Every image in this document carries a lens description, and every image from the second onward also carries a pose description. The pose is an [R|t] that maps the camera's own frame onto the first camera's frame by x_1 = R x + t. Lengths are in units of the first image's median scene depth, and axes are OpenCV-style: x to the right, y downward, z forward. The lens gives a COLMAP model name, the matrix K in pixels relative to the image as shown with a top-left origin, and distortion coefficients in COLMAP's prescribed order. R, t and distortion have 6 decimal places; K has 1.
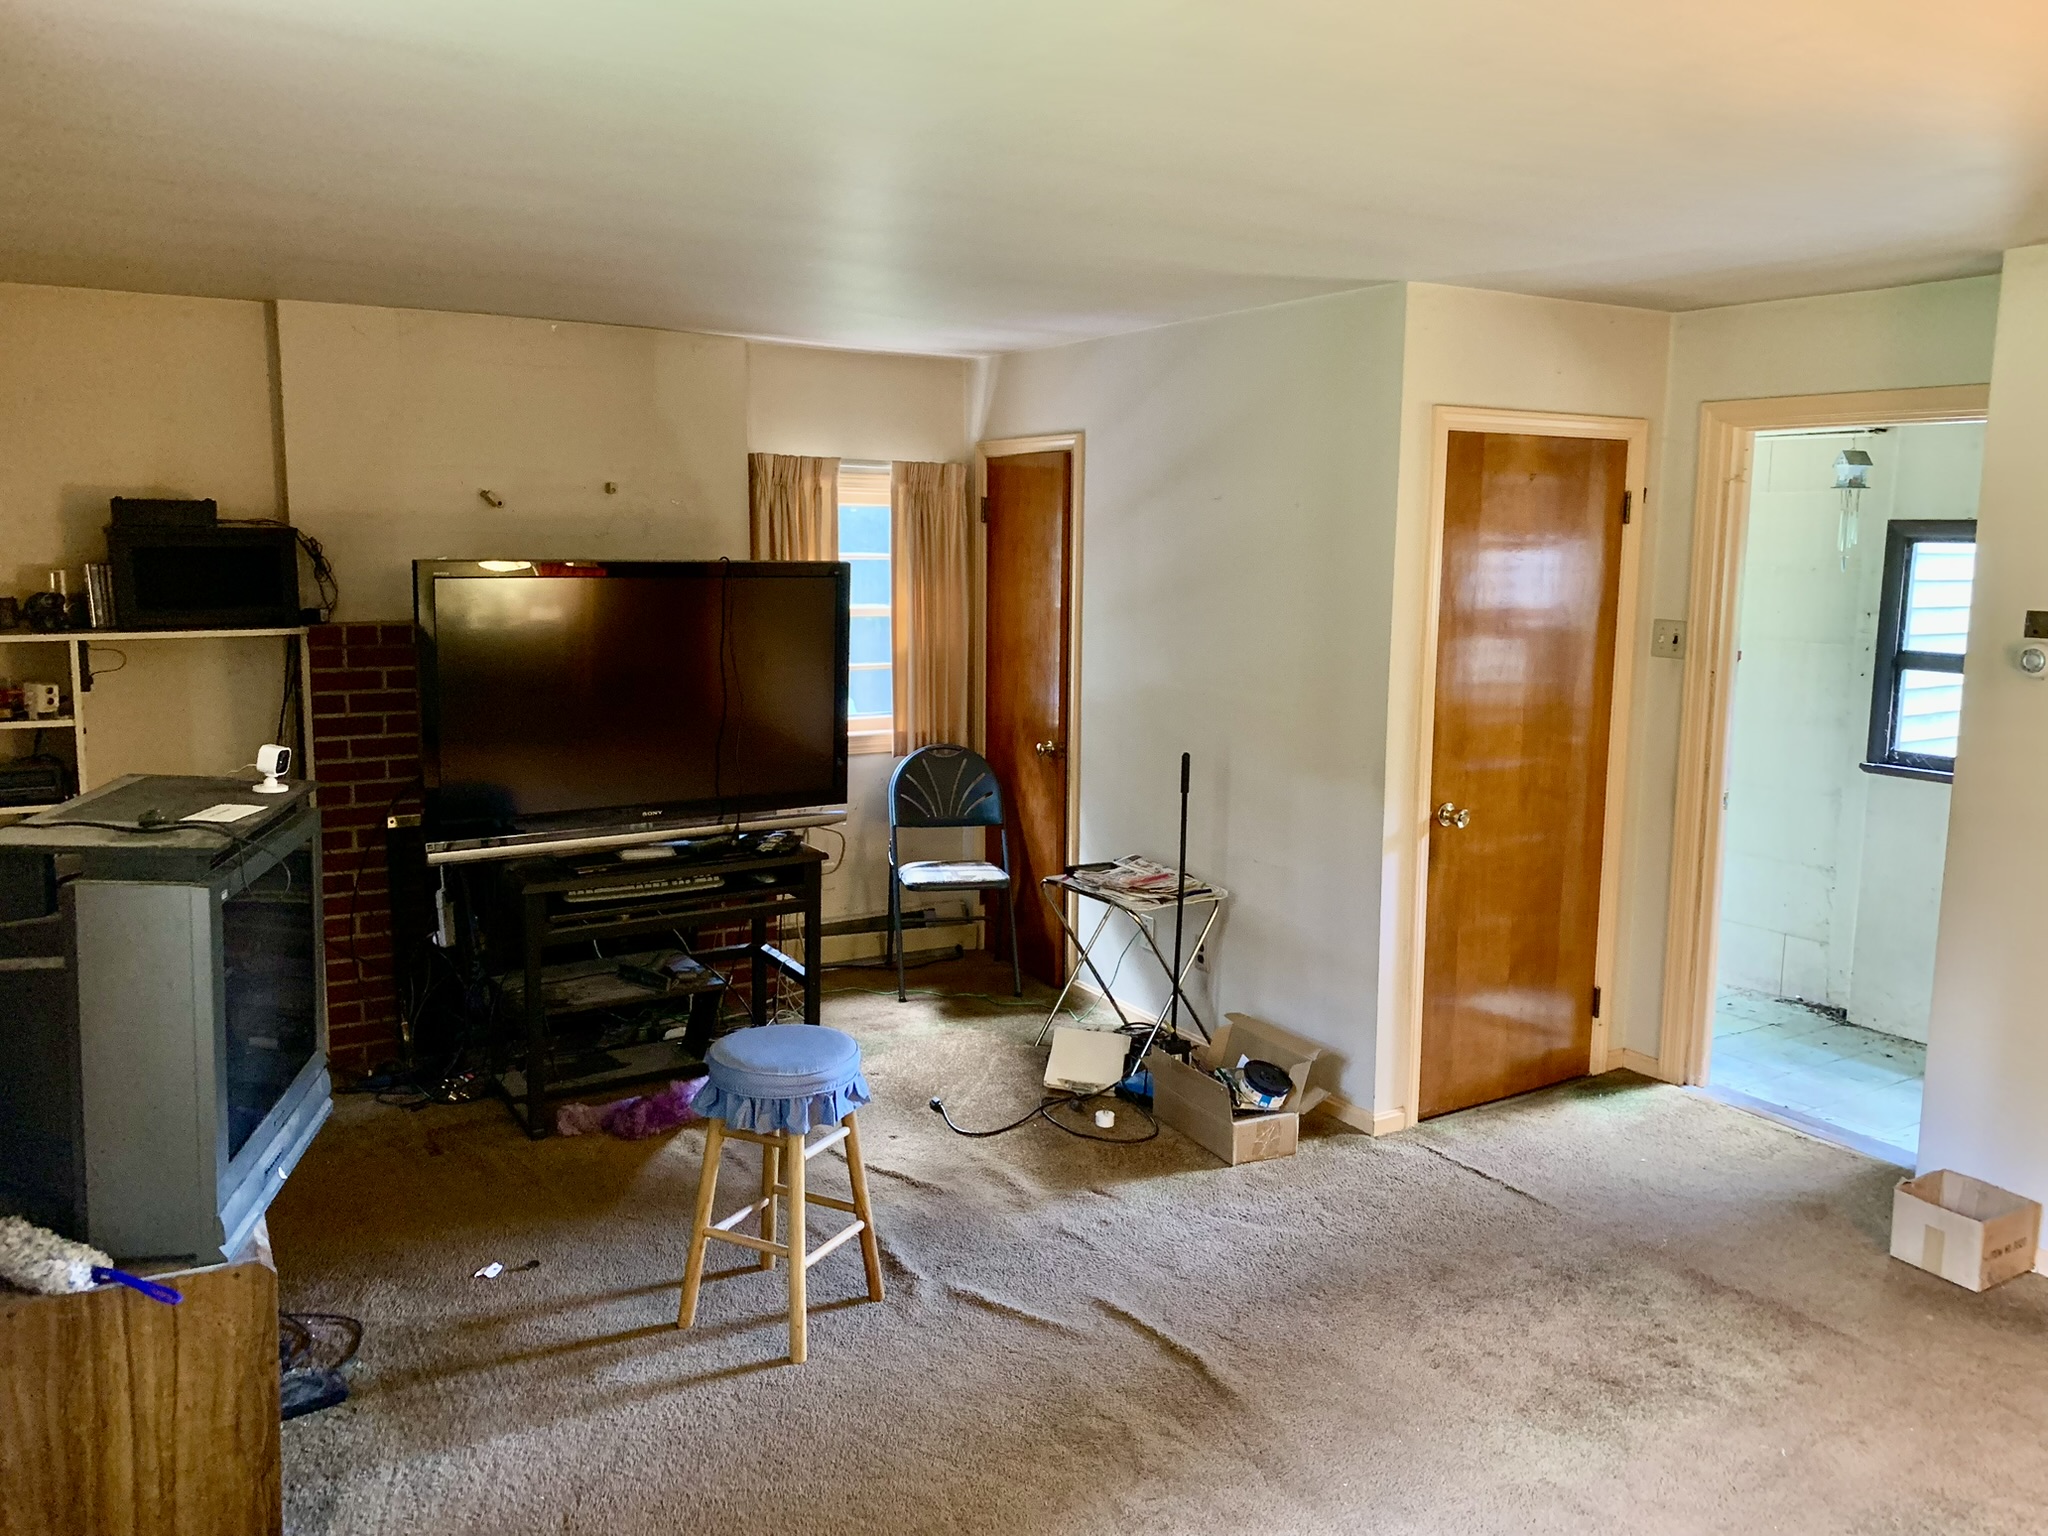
lens RADIAL K [[1578.0, 0, 1025.6], [0, 1578.0, 772.8], [0, 0, 1]] dist [0.037339, -0.035121]
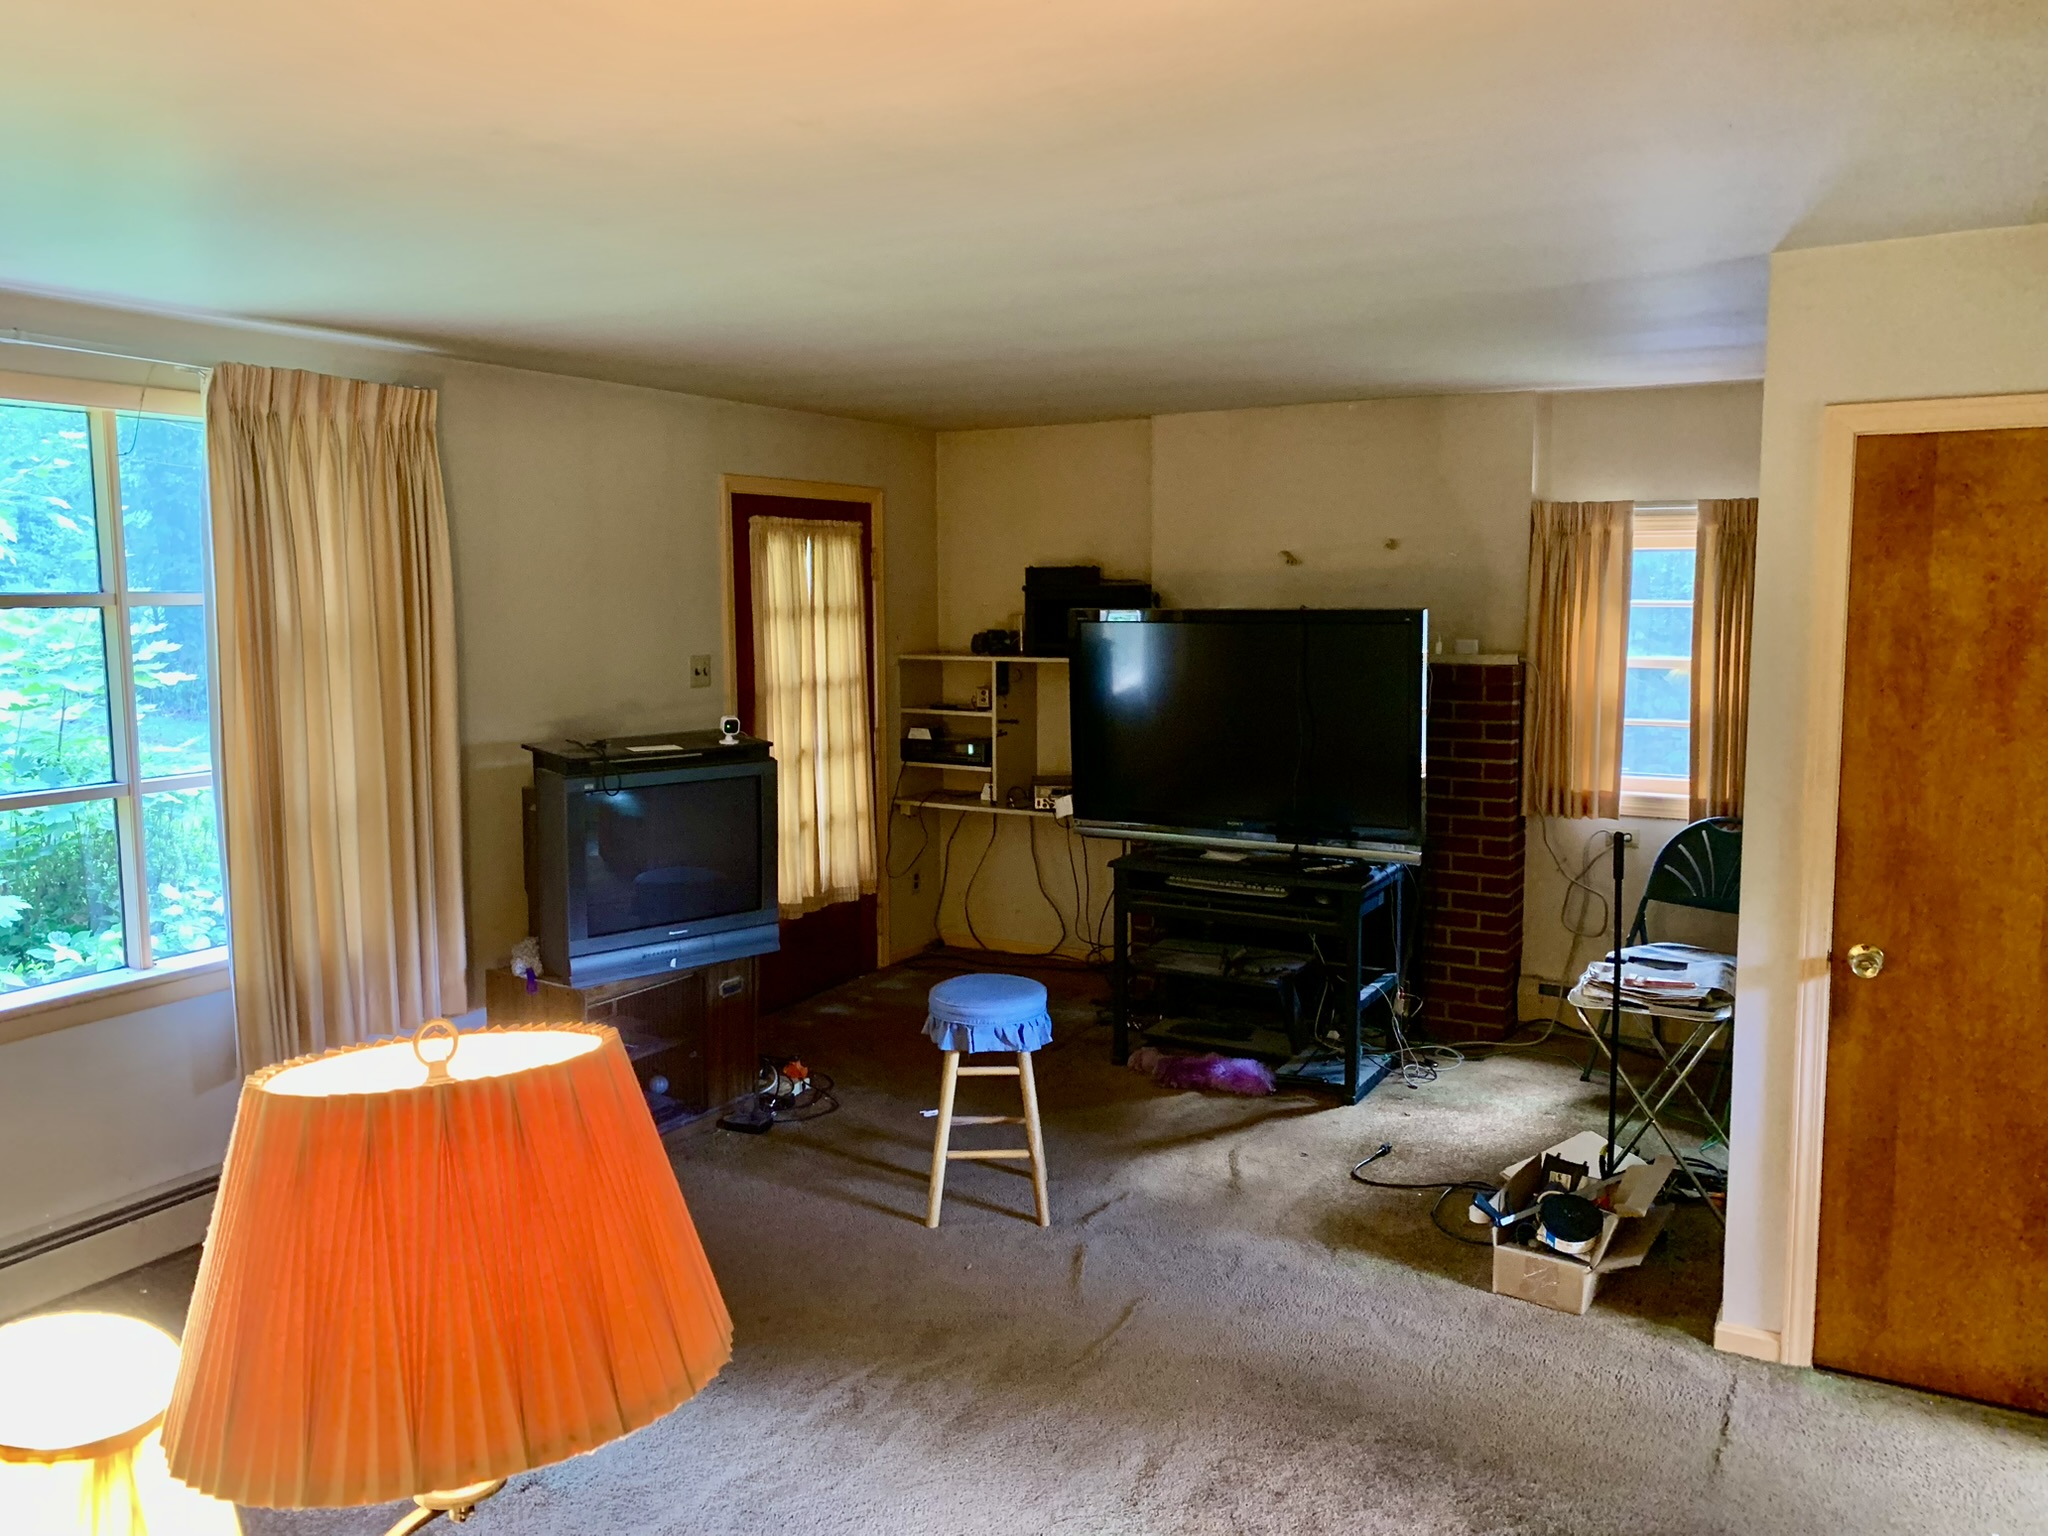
lens RADIAL K [[1578.0, 0, 1013.7], [0, 1578.0, 750.2], [0, 0, 1]] dist [0.037339, -0.035121]
pose [[0.462159, 0.081100, -0.883081, 0.720004], [-0.117469, 0.992633, 0.029684, -0.044148], [0.878982, 0.090016, 0.468281, 0.303529]]
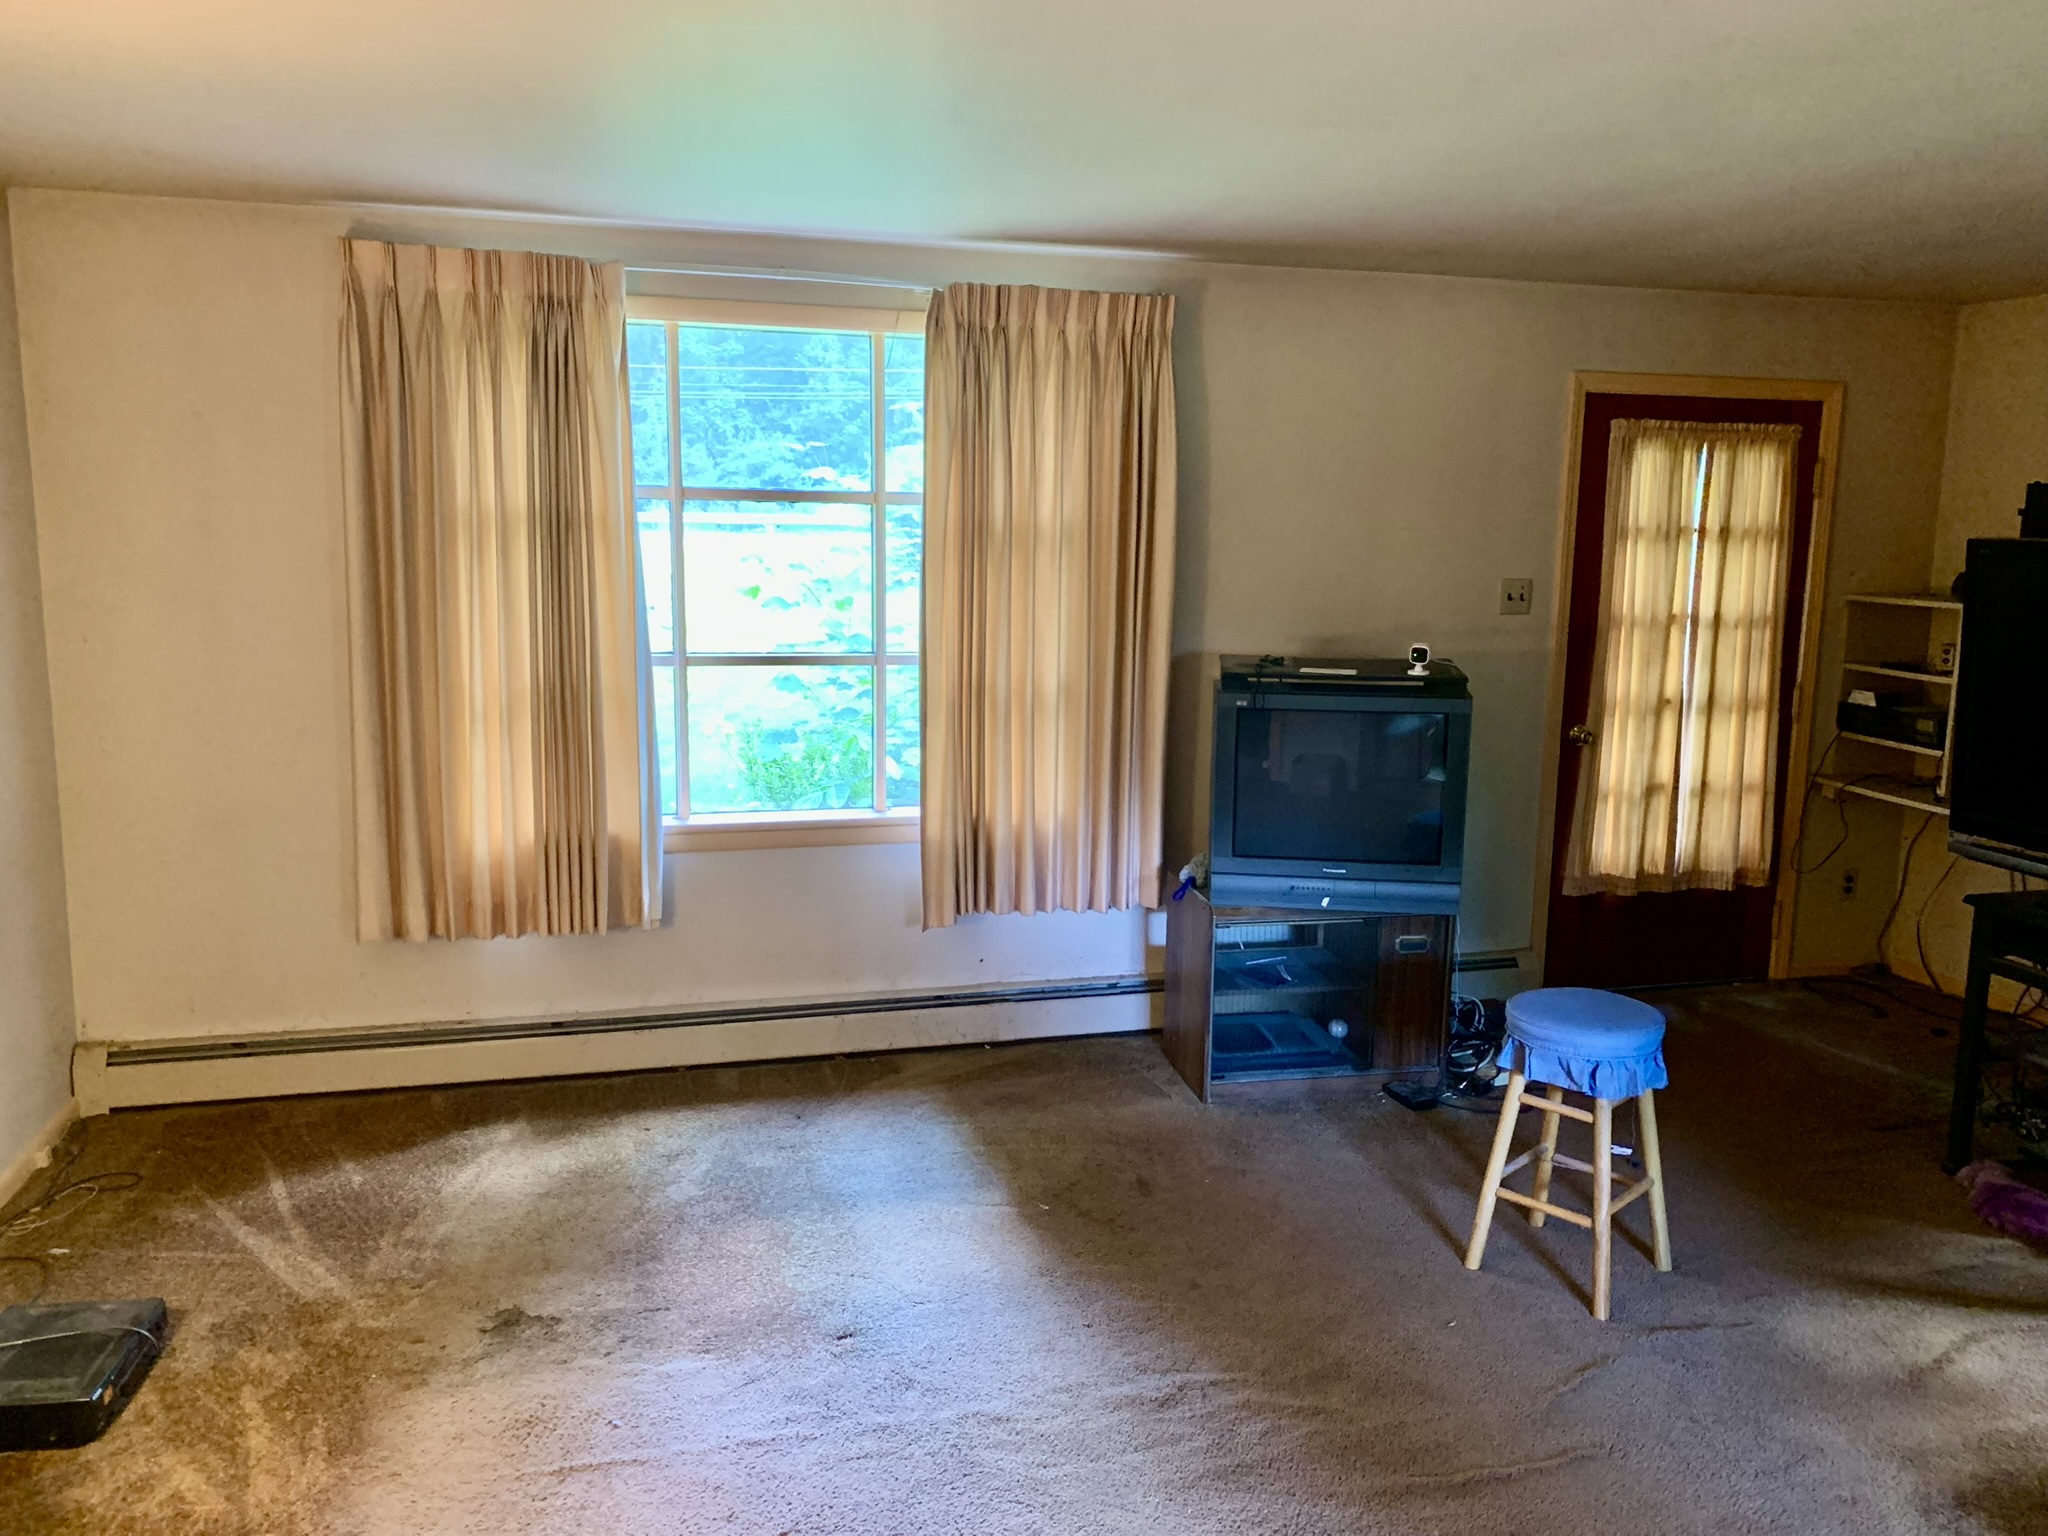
lens RADIAL K [[1578.0, 0, 1026.2], [0, 1578.0, 760.3], [0, 0, 1]] dist [0.037339, -0.035121]
pose [[-0.313162, 0.138869, -0.939492, 0.665399], [-0.157967, 0.967854, 0.195717, -0.092573], [0.936470, 0.209700, -0.281159, 0.684304]]
